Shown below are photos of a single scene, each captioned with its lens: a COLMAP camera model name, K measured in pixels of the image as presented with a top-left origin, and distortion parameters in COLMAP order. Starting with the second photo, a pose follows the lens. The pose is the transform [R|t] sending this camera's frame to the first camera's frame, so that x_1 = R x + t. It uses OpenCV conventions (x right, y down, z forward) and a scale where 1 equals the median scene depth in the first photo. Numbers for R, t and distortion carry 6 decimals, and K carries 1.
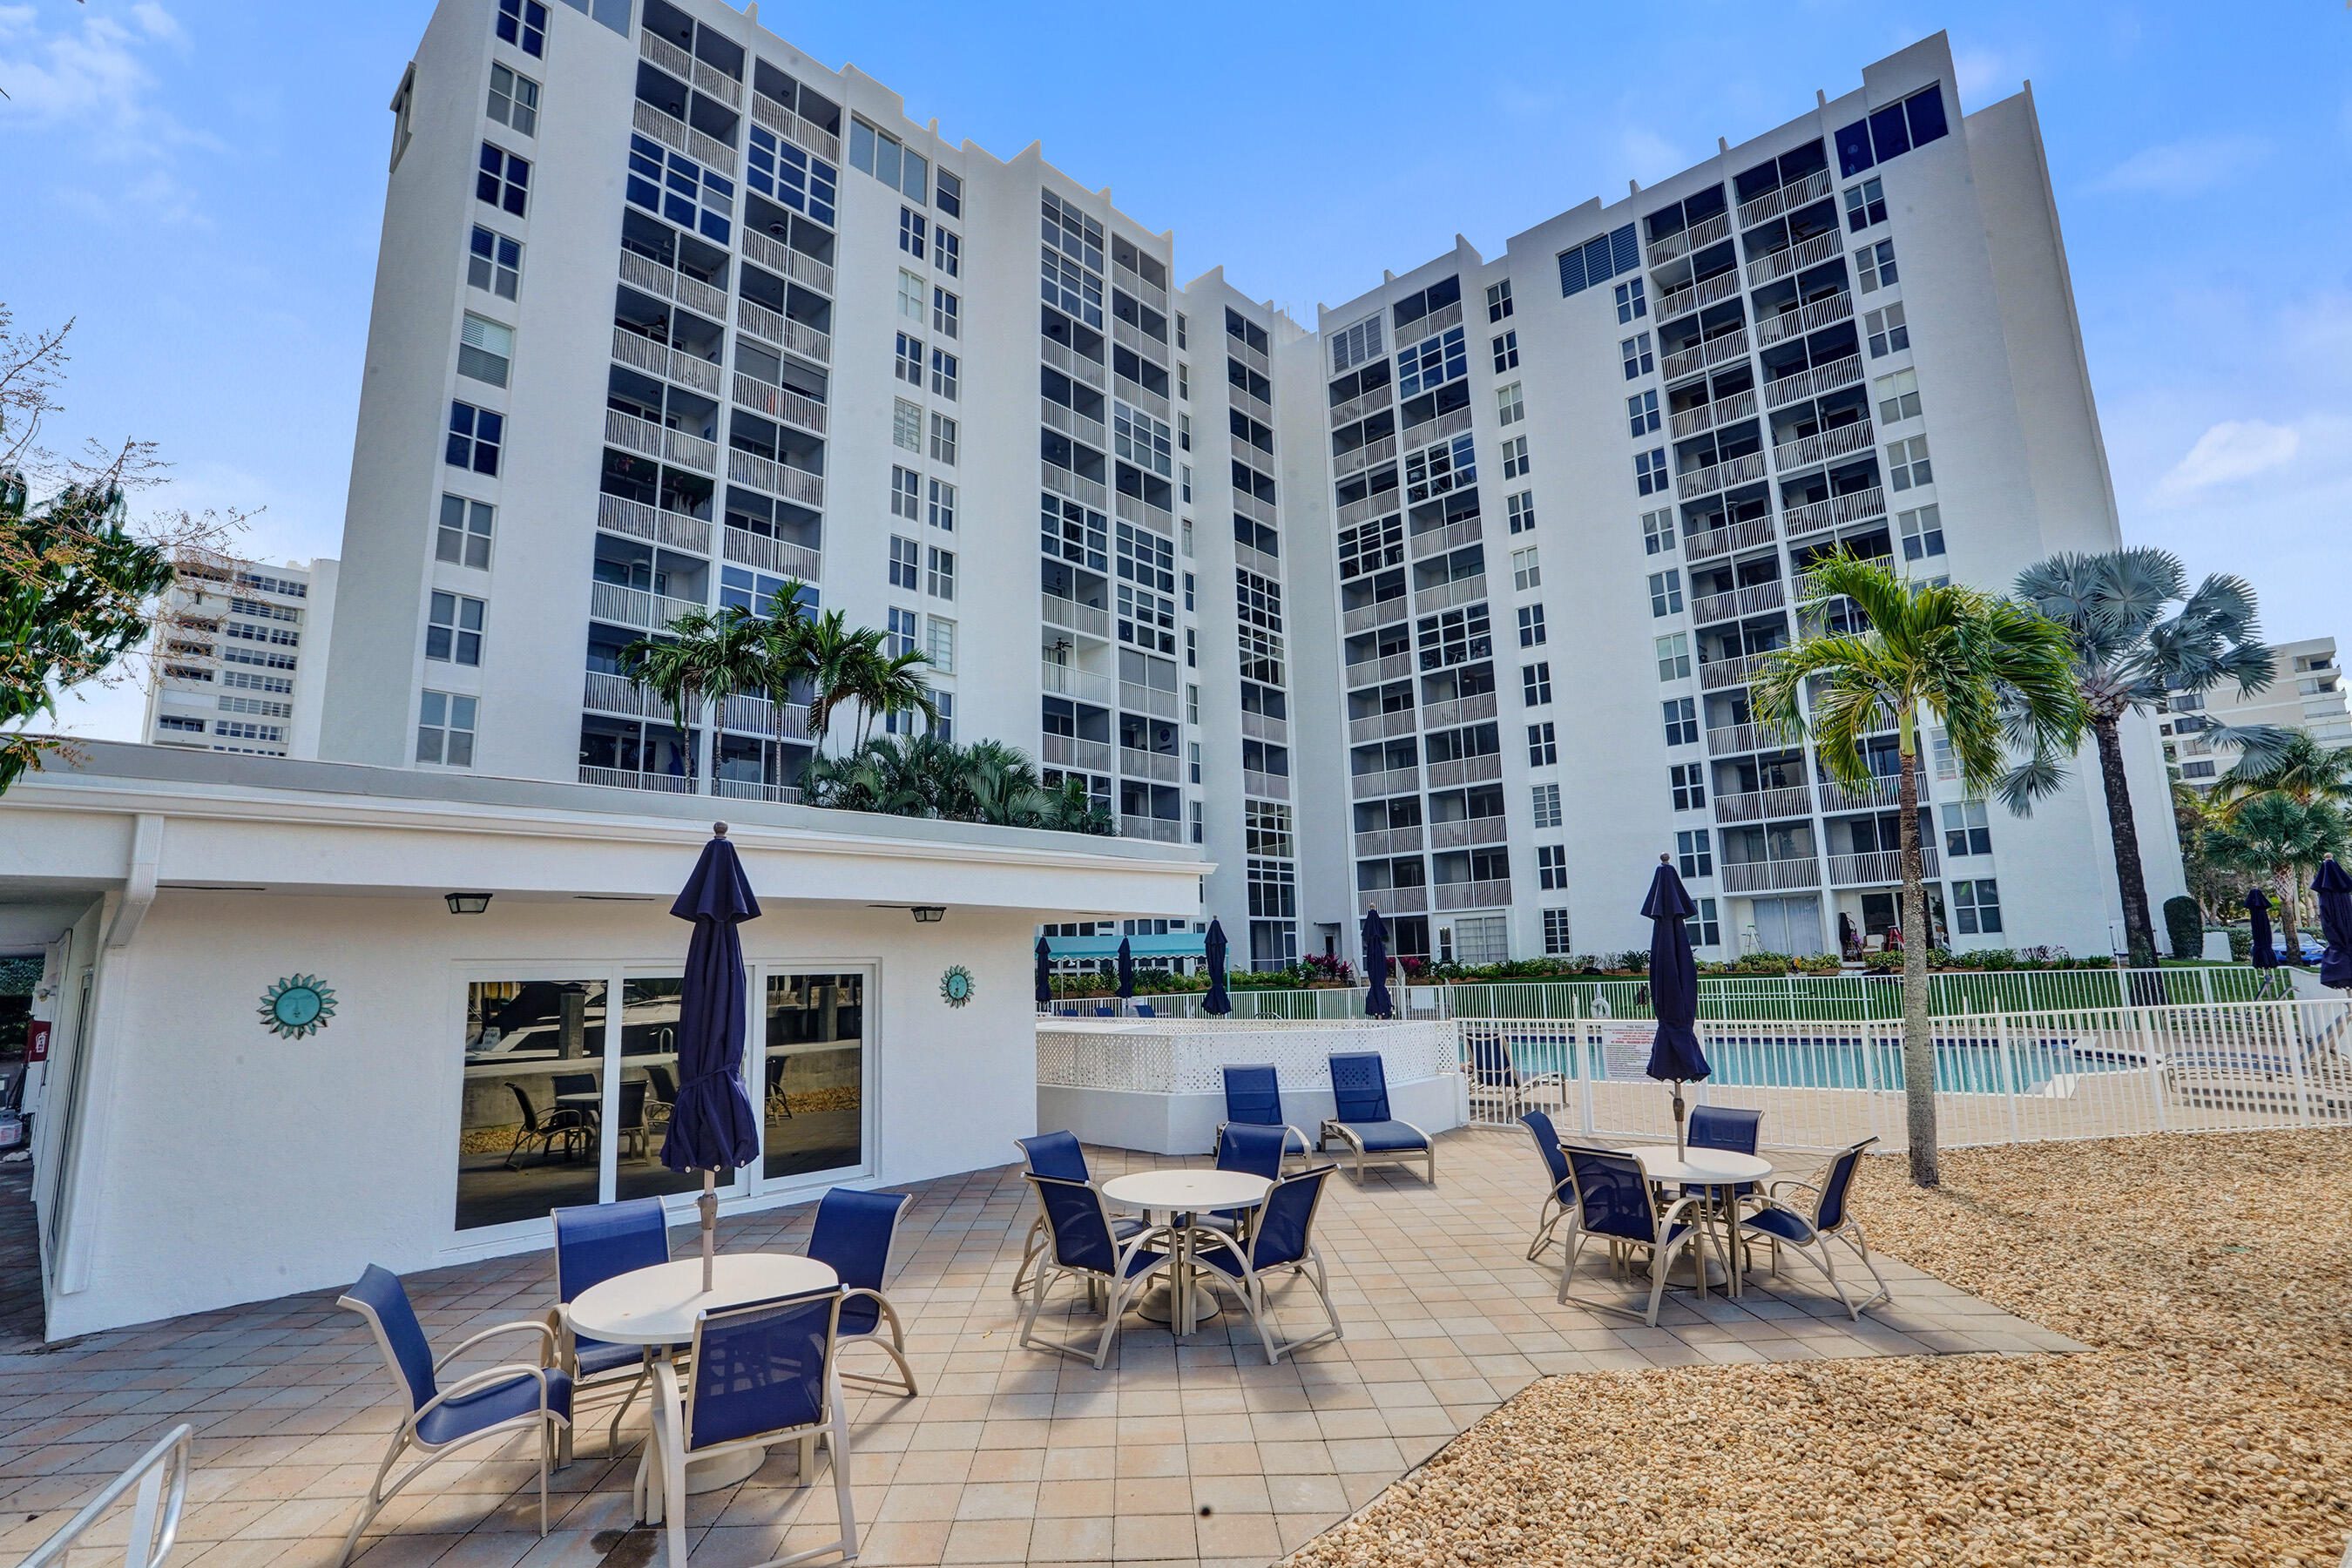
lens RADIAL K [[1119.8, 0, 1166.6], [0, 1119.8, 781.4], [0, 0, 1]] dist [-0.044336, 0.014974]
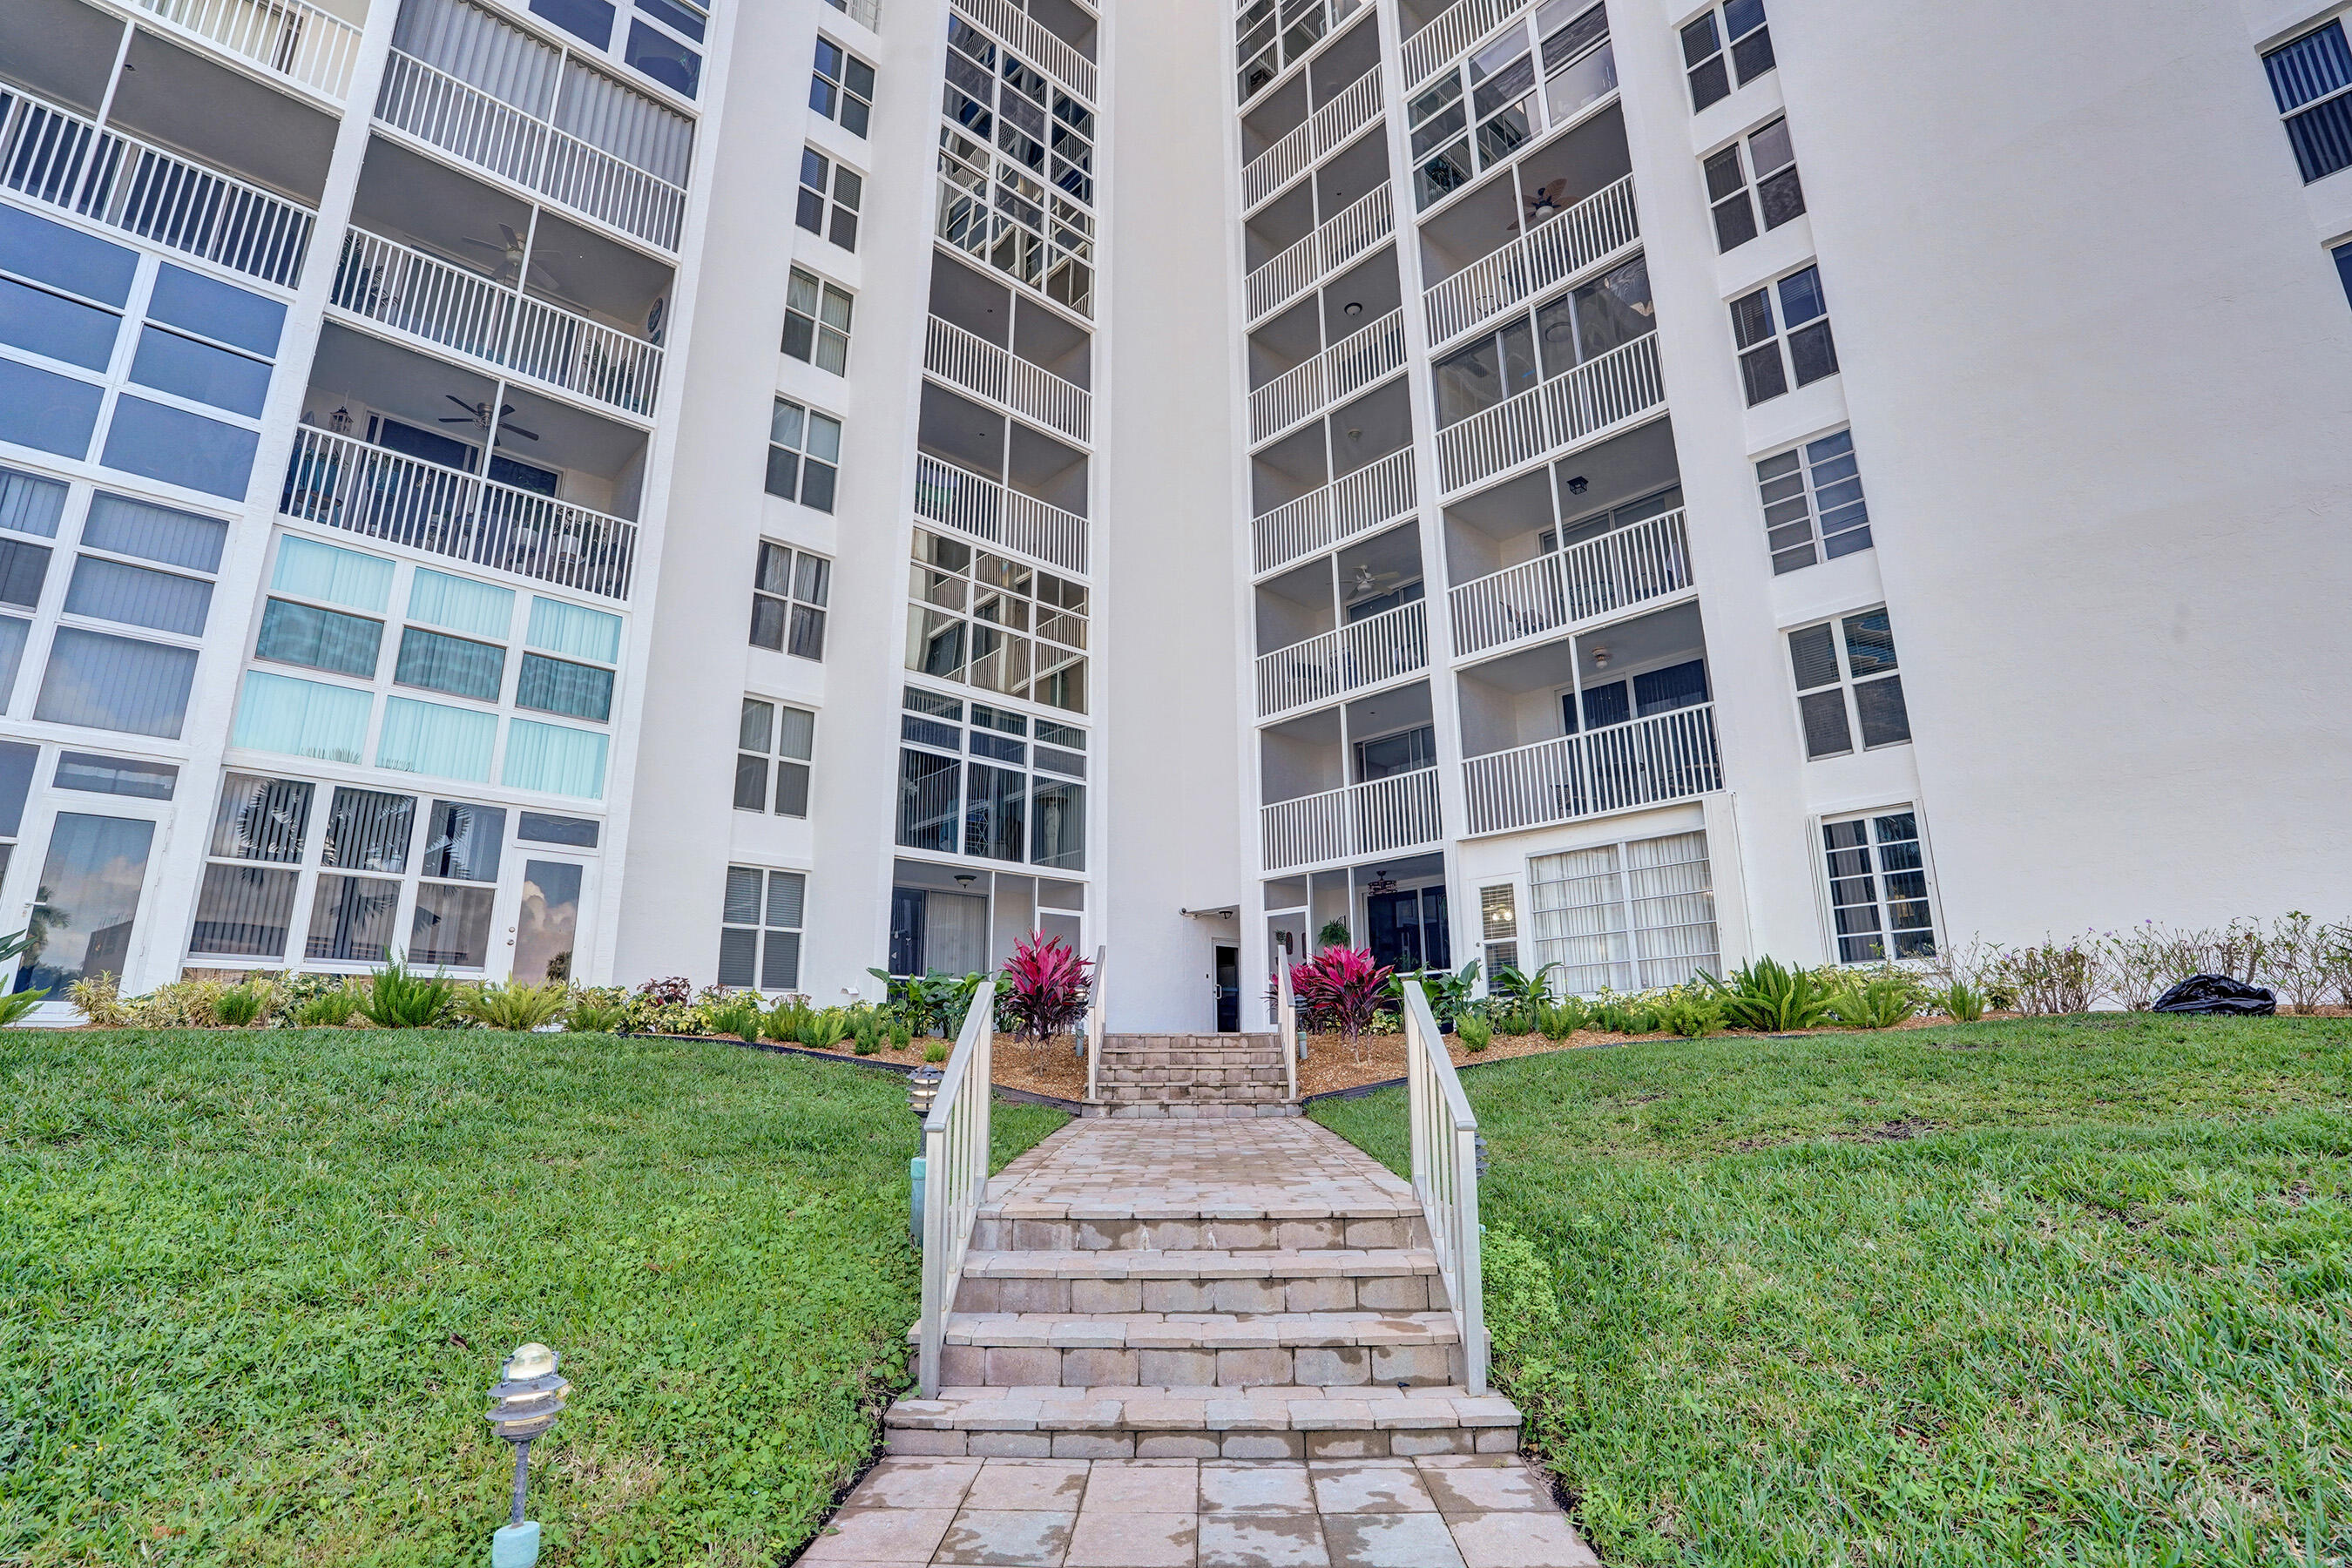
lens RADIAL K [[1119.8, 0, 1169.7], [0, 1119.8, 759.6], [0, 0, 1]] dist [-0.044336, 0.014974]
pose [[0.995959, -0.004867, -0.089678, 0.185359], [-0.003985, 0.995152, -0.098263, 0.128115], [0.089721, 0.098224, 0.991112, 0.673799]]
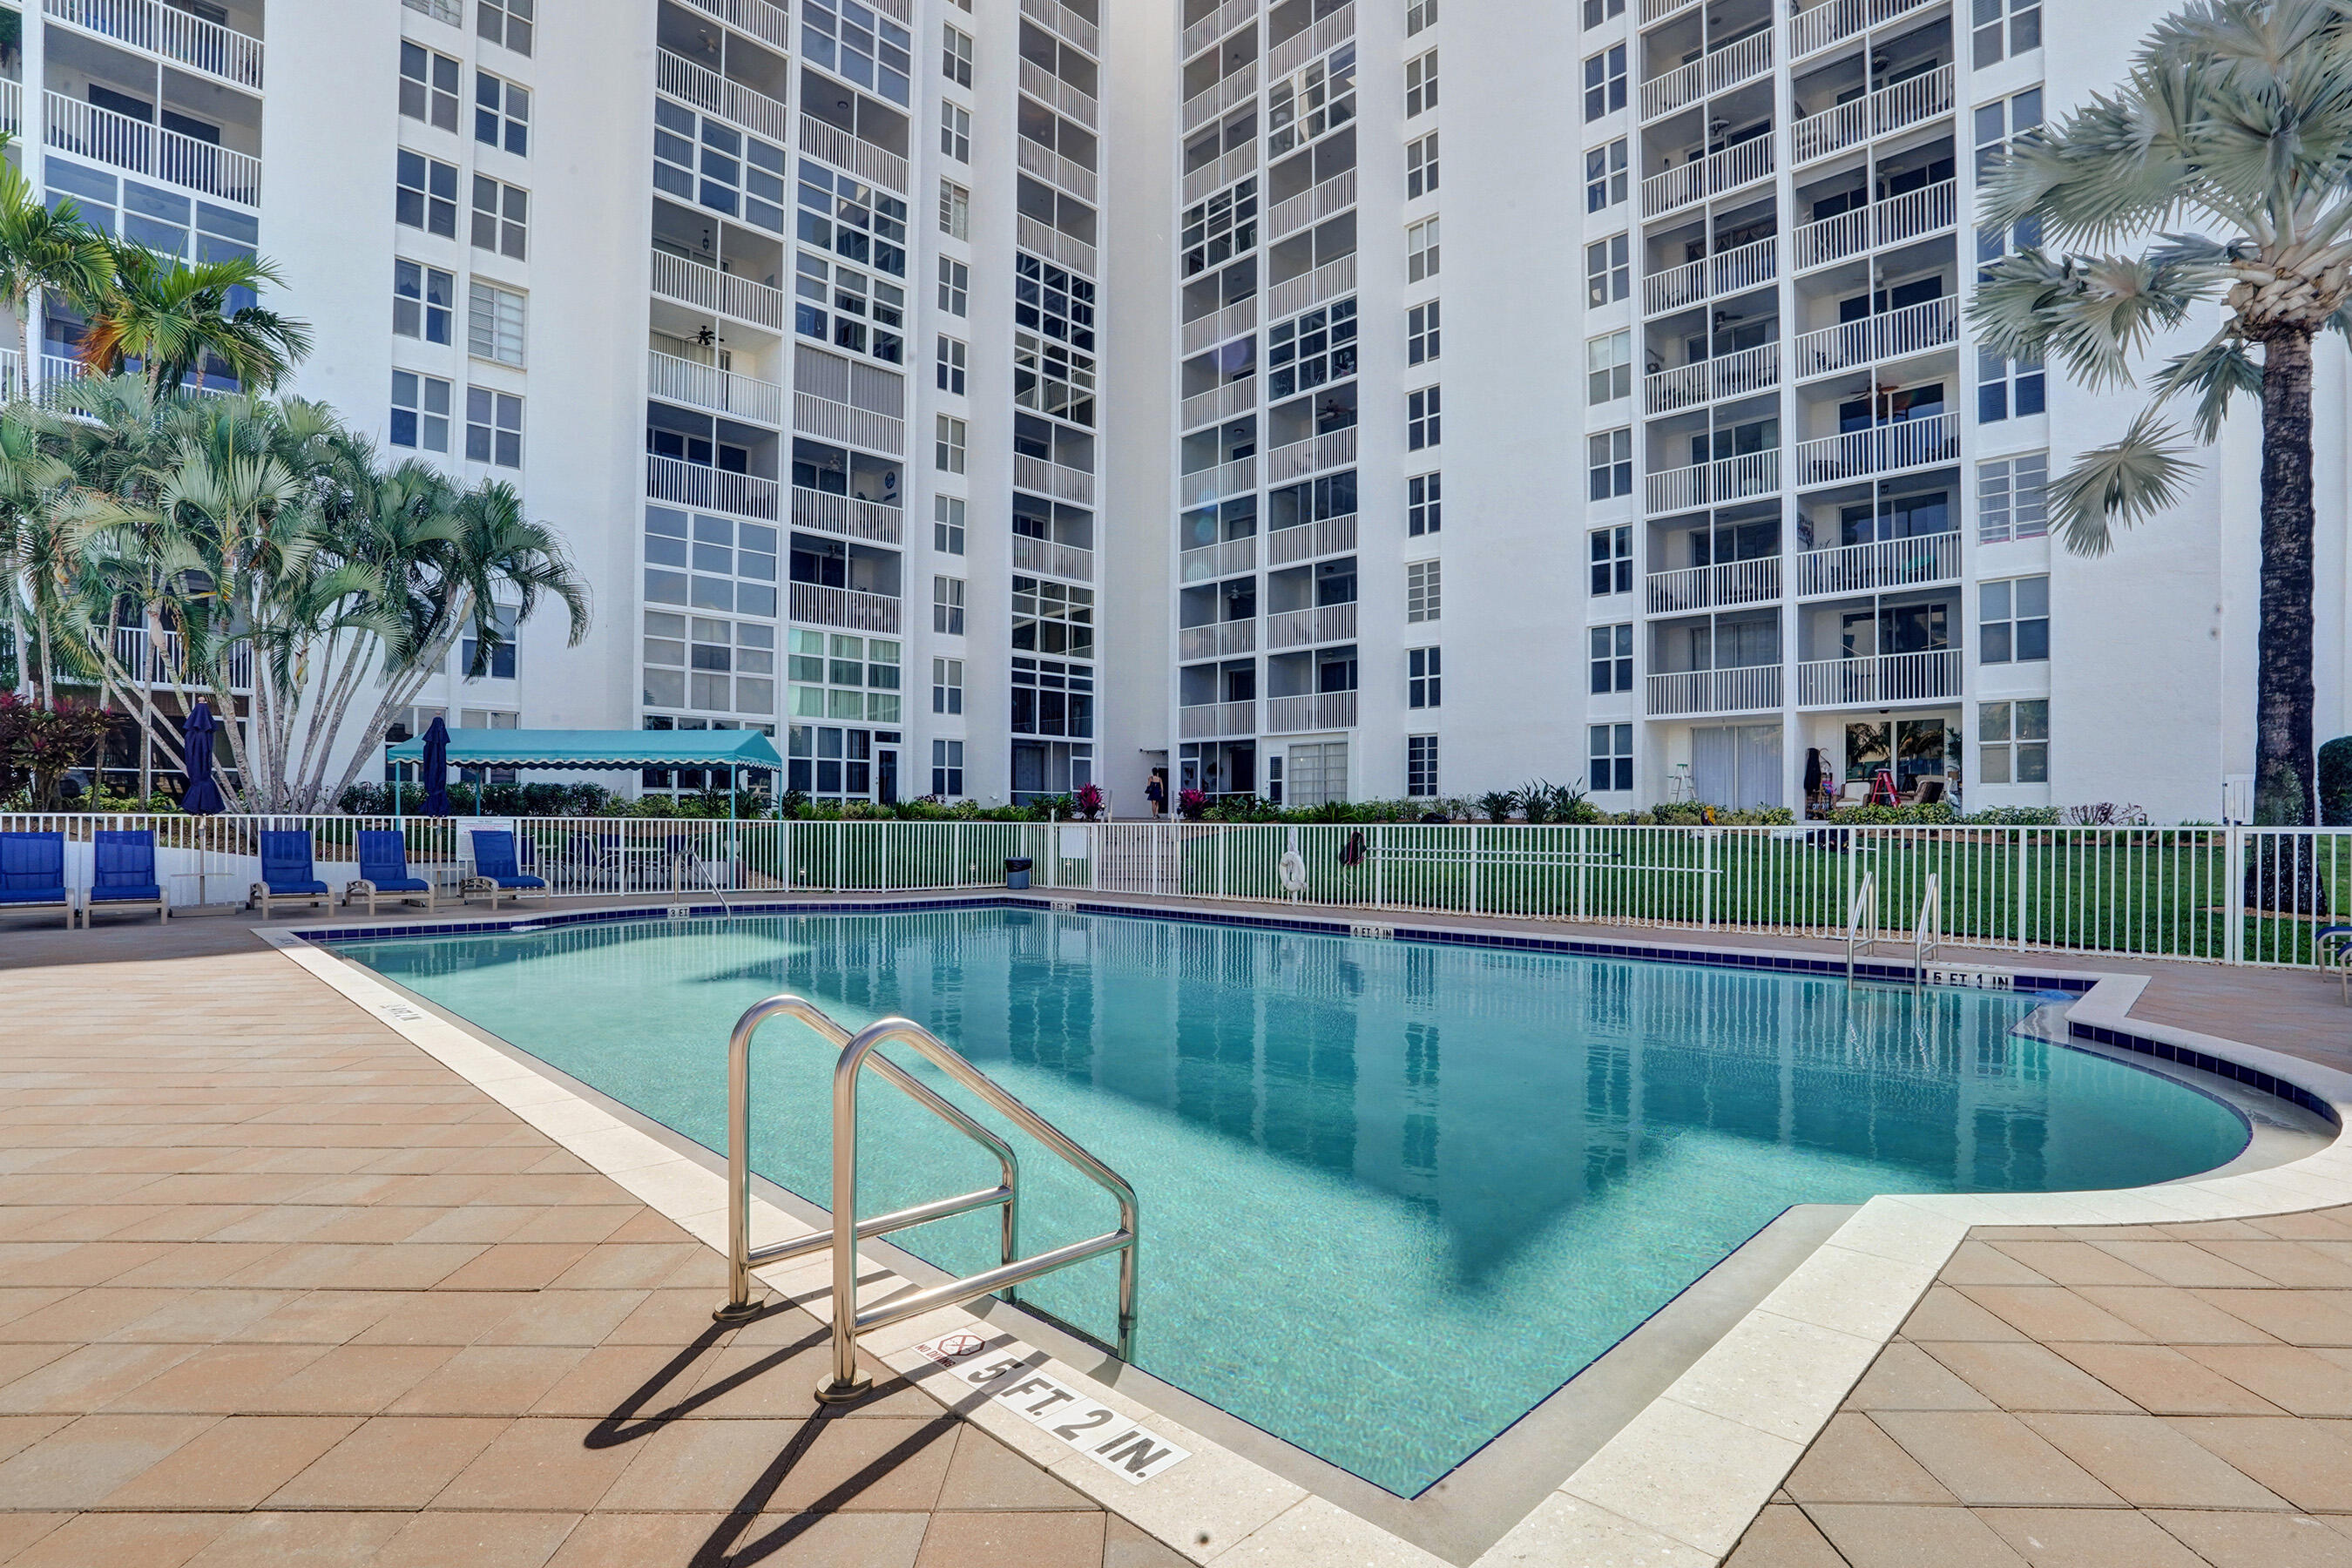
lens RADIAL K [[1119.8, 0, 1166.4], [0, 1119.8, 814.9], [0, 0, 1]] dist [-0.044336, 0.014974]
pose [[0.997255, 0.033611, -0.065971, 0.228863], [-0.022361, 0.986140, 0.164403, 0.049494], [0.070582, -0.162476, 0.984185, 0.260055]]
